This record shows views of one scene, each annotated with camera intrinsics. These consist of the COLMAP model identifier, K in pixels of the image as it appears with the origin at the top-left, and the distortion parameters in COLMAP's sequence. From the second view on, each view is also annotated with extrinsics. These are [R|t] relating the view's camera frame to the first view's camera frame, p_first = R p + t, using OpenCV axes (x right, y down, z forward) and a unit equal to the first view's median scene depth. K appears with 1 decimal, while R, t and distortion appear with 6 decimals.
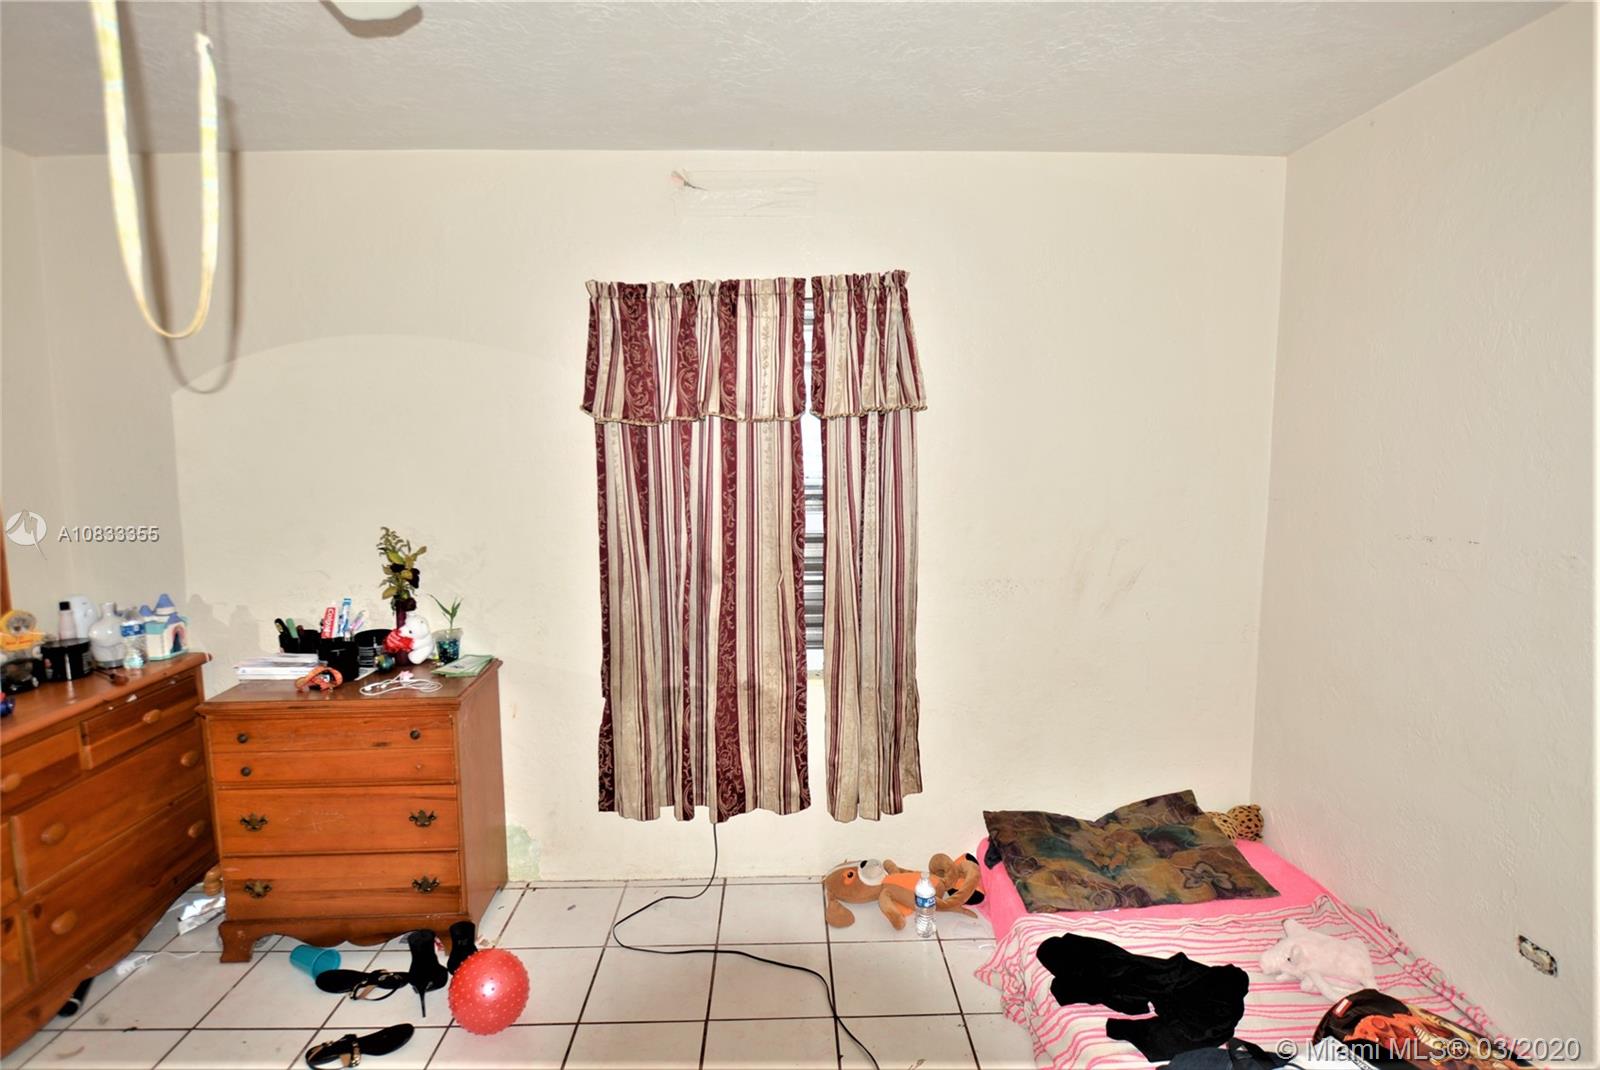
lens RADIAL K [[840.0, 0, 800.0], [0, 840.0, 535.0], [0, 0, 1]] dist [-0.020916, 0.000285]
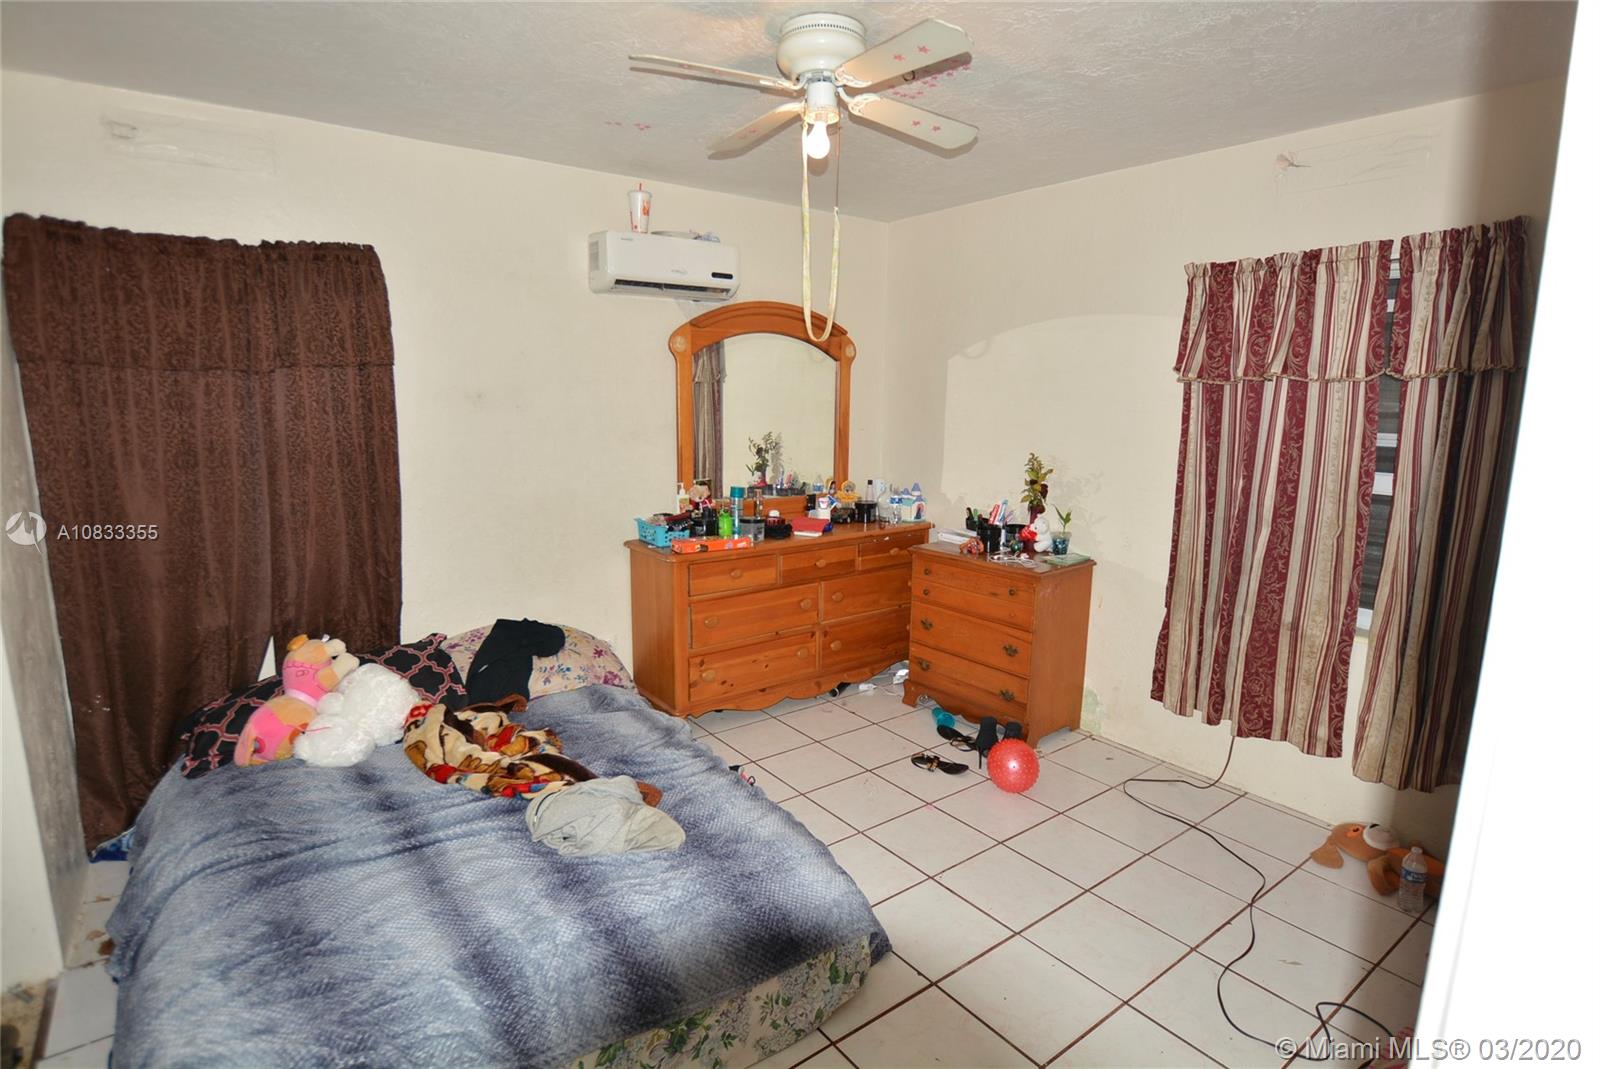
lens RADIAL K [[818.1, 0, 800.0], [0, 818.1, 534.5], [0, 0, 1]] dist [-0.012031, -0.000147]
pose [[0.579881, 0.156323, -0.799563, 0.419609], [-0.110685, 0.987436, 0.112779, 0.014420], [0.807147, 0.023101, 0.589898, -0.145232]]
